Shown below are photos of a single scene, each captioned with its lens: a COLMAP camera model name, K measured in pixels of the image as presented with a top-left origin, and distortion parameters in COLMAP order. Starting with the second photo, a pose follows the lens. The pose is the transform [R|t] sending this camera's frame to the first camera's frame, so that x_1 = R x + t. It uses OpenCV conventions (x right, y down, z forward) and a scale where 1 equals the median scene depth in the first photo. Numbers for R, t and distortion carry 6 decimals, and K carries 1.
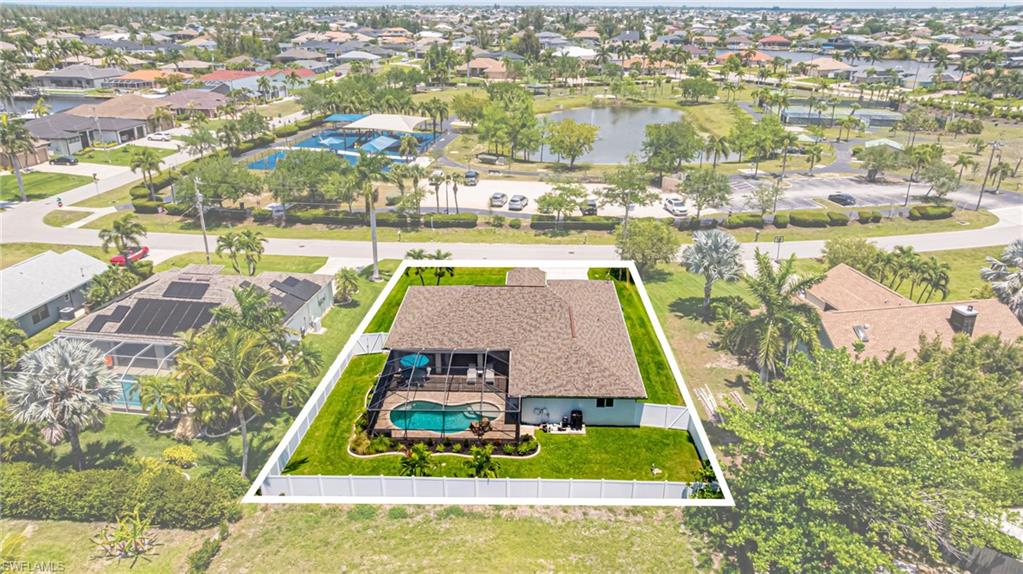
lens RADIAL K [[721.1, 0, 512.0], [0, 721.1, 283.0], [0, 0, 1]] dist [-0.033005, 0.031517]
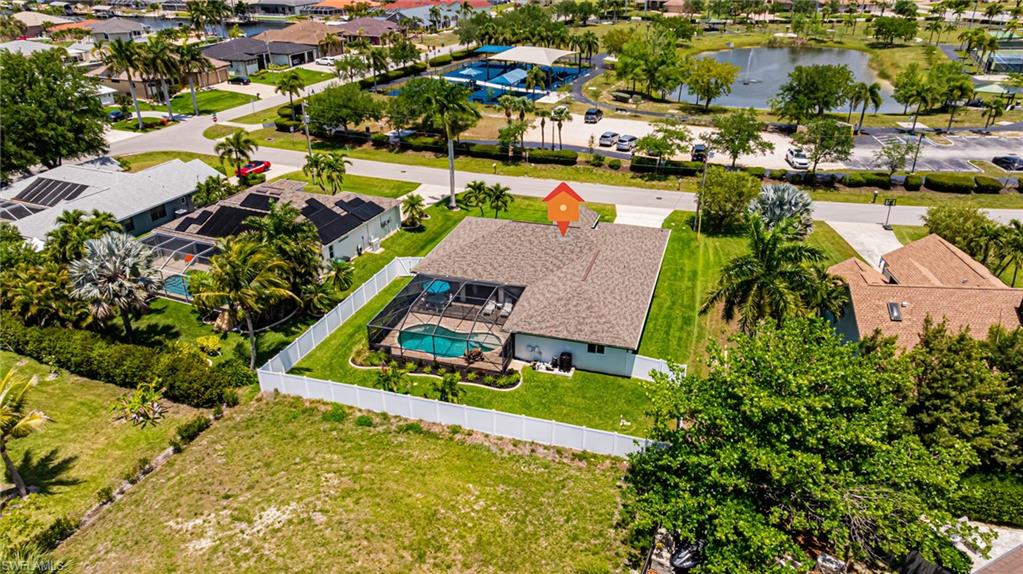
lens RADIAL K [[721.1, 0, 512.5], [0, 721.1, 285.6], [0, 0, 1]] dist [-0.033005, 0.031517]
pose [[0.962540, 0.110619, -0.247547, 0.133279], [-0.088505, 0.991166, 0.098778, -0.003757], [0.256287, -0.073169, 0.963828, 0.012956]]
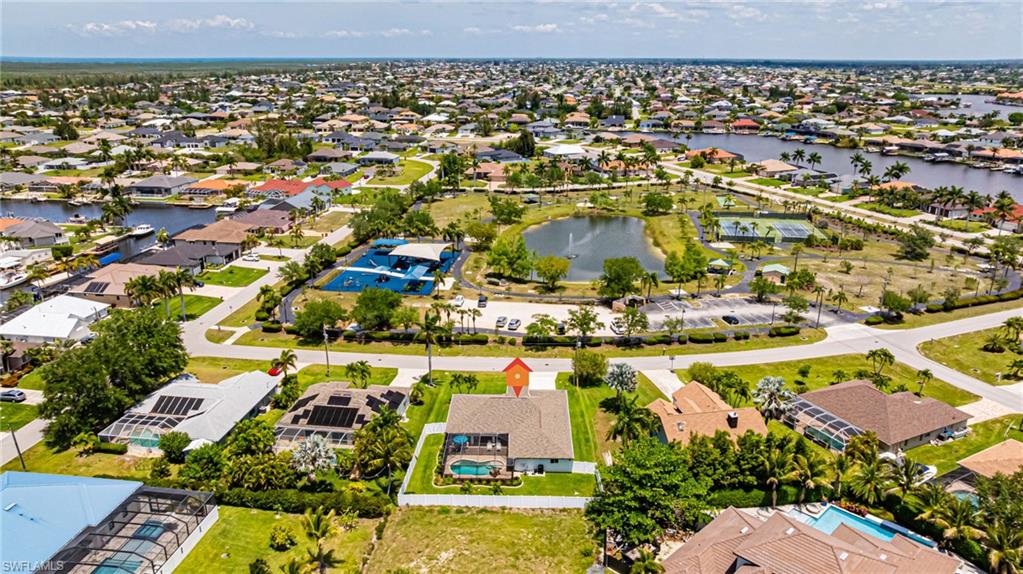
lens RADIAL K [[721.1, 0, 508.2], [0, 721.1, 290.6], [0, 0, 1]] dist [-0.033005, 0.031517]
pose [[0.999982, -0.002945, -0.005256, 0.004107], [0.002670, 0.998666, -0.051568, -0.115092], [0.005401, 0.051553, 0.998656, -0.580511]]
